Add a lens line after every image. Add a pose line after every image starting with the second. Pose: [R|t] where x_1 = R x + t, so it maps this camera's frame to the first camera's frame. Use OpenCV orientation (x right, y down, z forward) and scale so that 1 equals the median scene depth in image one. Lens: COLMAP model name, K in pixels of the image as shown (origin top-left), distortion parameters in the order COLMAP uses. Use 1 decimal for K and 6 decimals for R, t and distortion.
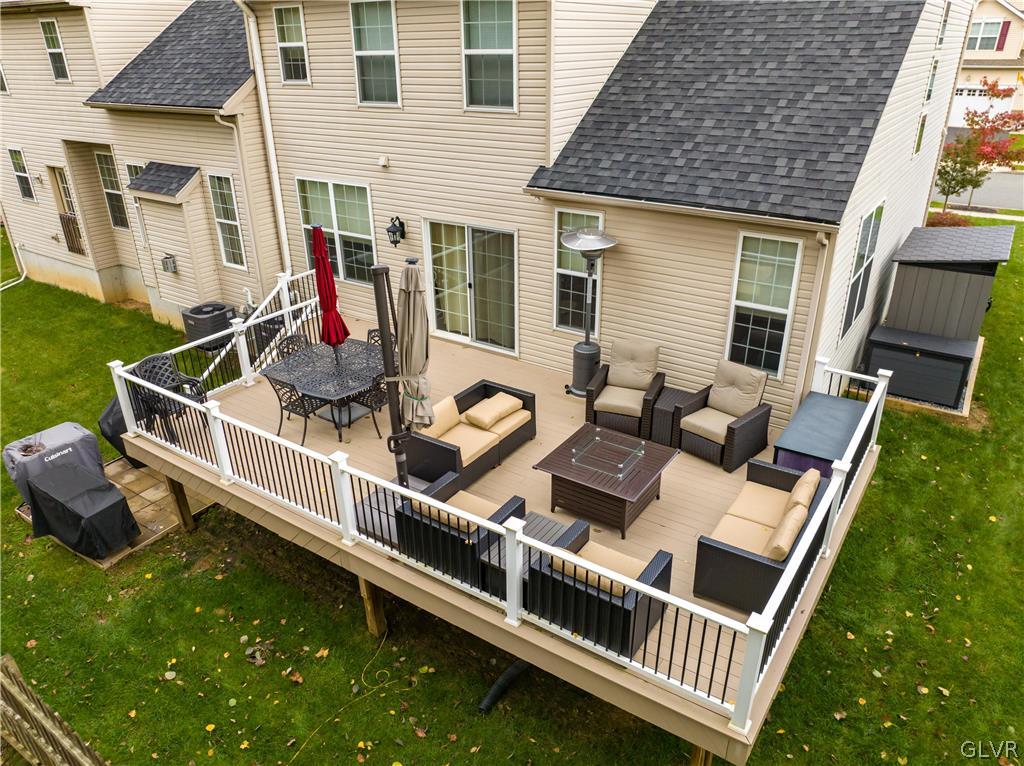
lens RADIAL K [[716.1, 0, 514.9], [0, 716.1, 383.2], [0, 0, 1]] dist [-0.032967, -0.001915]
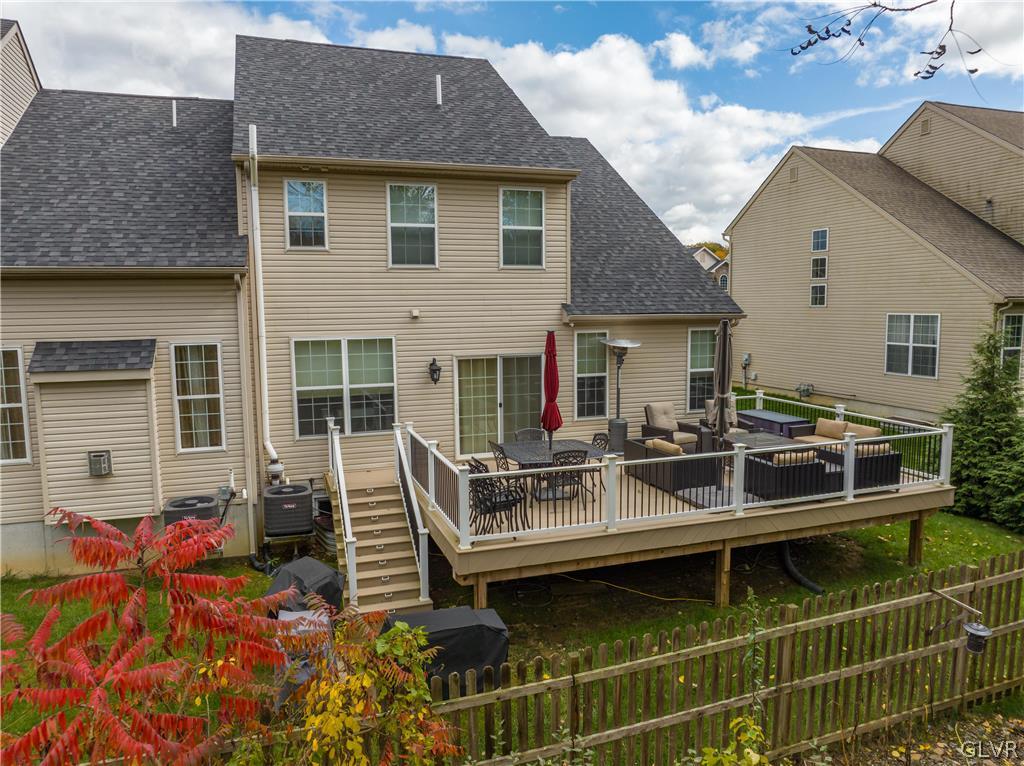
lens RADIAL K [[716.1, 0, 514.3], [0, 716.1, 384.3], [0, 0, 1]] dist [-0.032967, -0.001915]
pose [[0.601424, -0.088467, 0.794017, -1.032322], [0.345639, 0.924840, -0.158760, 0.033570], [-0.720294, 0.369925, 0.586798, 0.253907]]
